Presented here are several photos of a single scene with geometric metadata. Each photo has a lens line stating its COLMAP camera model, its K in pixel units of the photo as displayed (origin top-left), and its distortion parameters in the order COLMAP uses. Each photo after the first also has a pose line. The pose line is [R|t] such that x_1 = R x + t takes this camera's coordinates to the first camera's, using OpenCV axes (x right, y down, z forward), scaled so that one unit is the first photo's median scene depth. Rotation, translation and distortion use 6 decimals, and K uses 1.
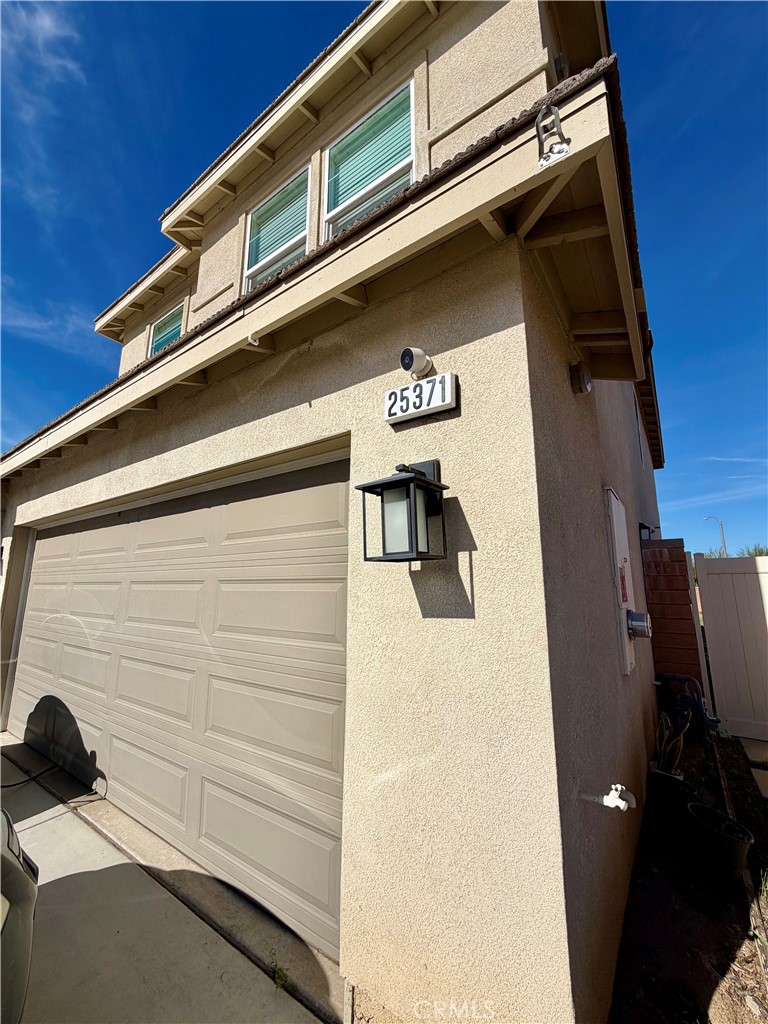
lens RADIAL K [[416.6, 0, 384.0], [0, 416.6, 512.0], [0, 0, 1]] dist [0.000969, 0.000159]
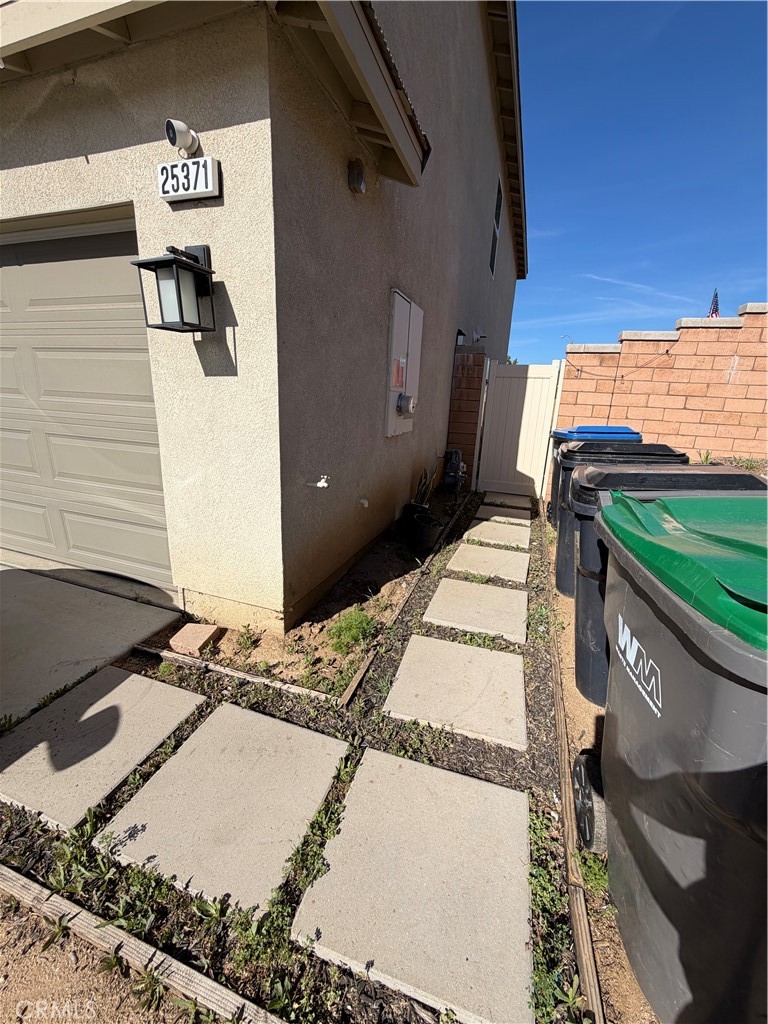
lens RADIAL K [[407.2, 0, 384.0], [0, 407.2, 512.0], [0, 0, 1]] dist [-0.000182, -0.000014]
pose [[0.958813, -0.040880, 0.281082, 0.249821], [-0.090574, 0.893924, 0.438971, 0.004236], [-0.269211, -0.446350, 0.853403, -0.508353]]
